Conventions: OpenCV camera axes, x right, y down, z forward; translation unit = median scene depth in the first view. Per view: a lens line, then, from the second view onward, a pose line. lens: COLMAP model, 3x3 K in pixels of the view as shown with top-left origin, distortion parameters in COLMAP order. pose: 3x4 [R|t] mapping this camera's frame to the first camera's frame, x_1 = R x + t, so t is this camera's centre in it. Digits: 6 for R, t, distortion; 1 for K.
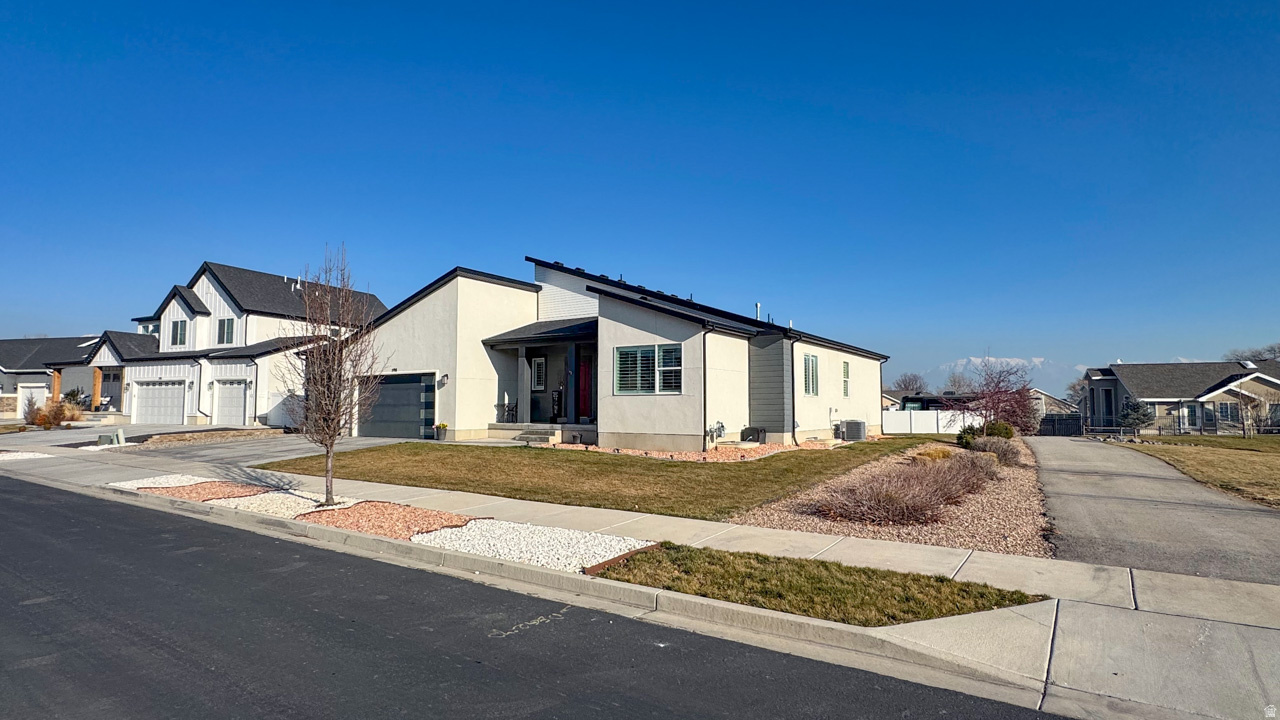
lens RADIAL K [[692.2, 0, 640.0], [0, 692.2, 360.0], [0, 0, 1]] dist [-0.023656, -0.000159]
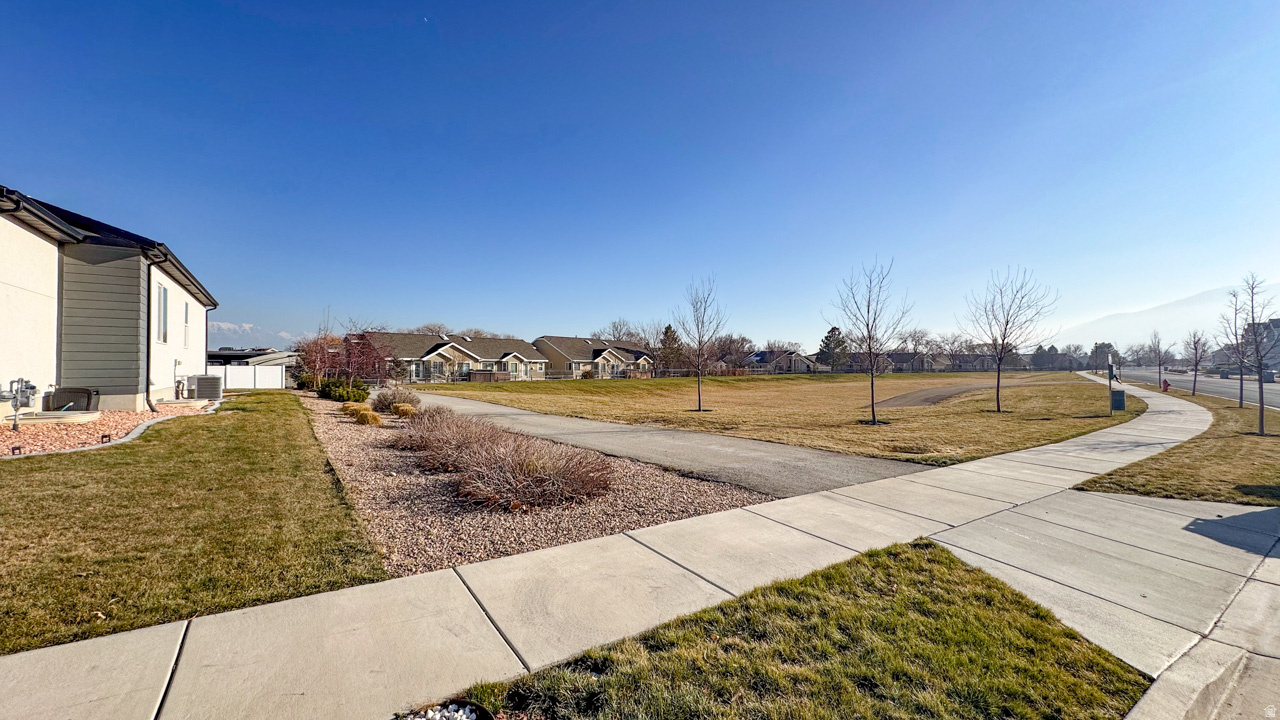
lens RADIAL K [[503.6, 0, 640.0], [0, 503.6, 360.0], [0, 0, 1]] dist [-0.000414, -0.000029]
pose [[0.342383, 0.013259, 0.939467, -0.070049], [-0.067339, 0.997675, 0.010461, 0.026787], [-0.937144, -0.066845, 0.342480, 0.295953]]
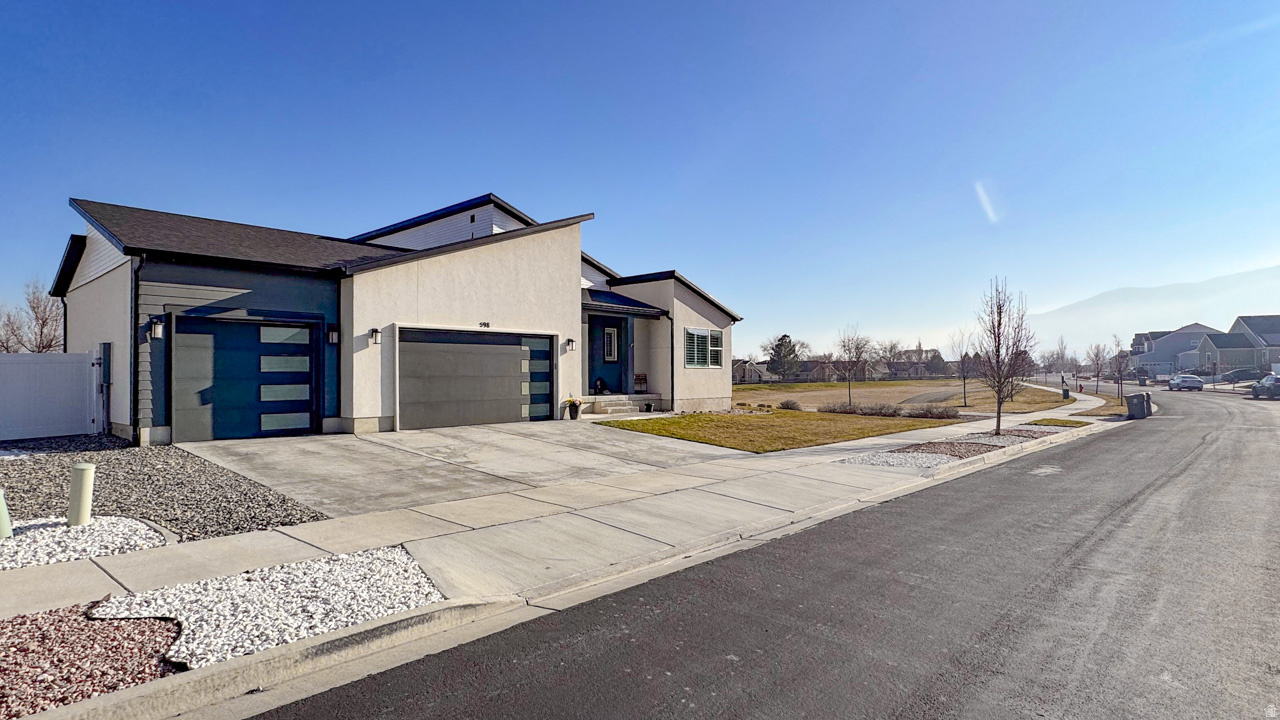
lens RADIAL K [[662.6, 0, 639.5], [0, 662.6, 366.2], [0, 0, 1]] dist [0.001415, -0.000150]
pose [[0.117363, 0.014993, 0.992976, -1.035987], [-0.061379, 0.998084, -0.007815, 0.053543], [-0.991190, -0.060031, 0.118058, 0.812415]]
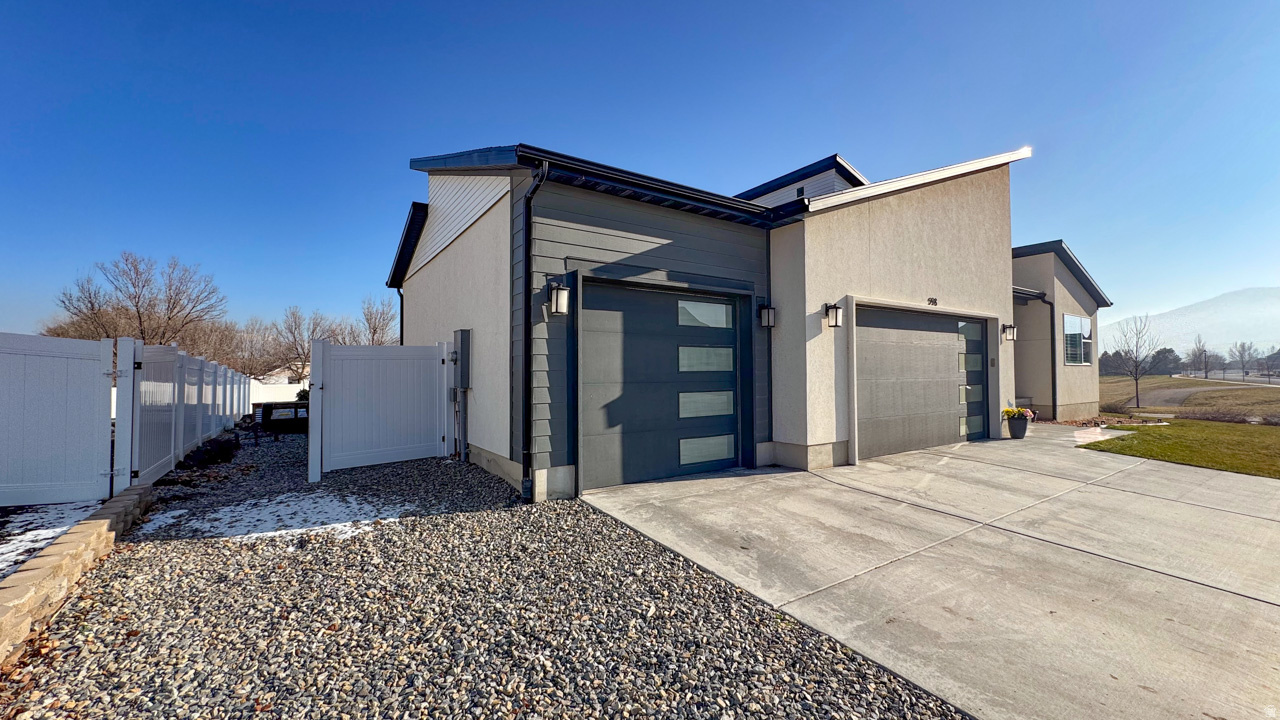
lens RADIAL K [[503.6, 0, 640.0], [0, 503.6, 360.0], [0, 0, 1]] dist [-0.000414, -0.000029]
pose [[0.351258, 0.023663, 0.935980, -0.776592], [-0.058763, 0.998267, -0.003185, 0.069431], [-0.934433, -0.053882, 0.352039, 1.120031]]
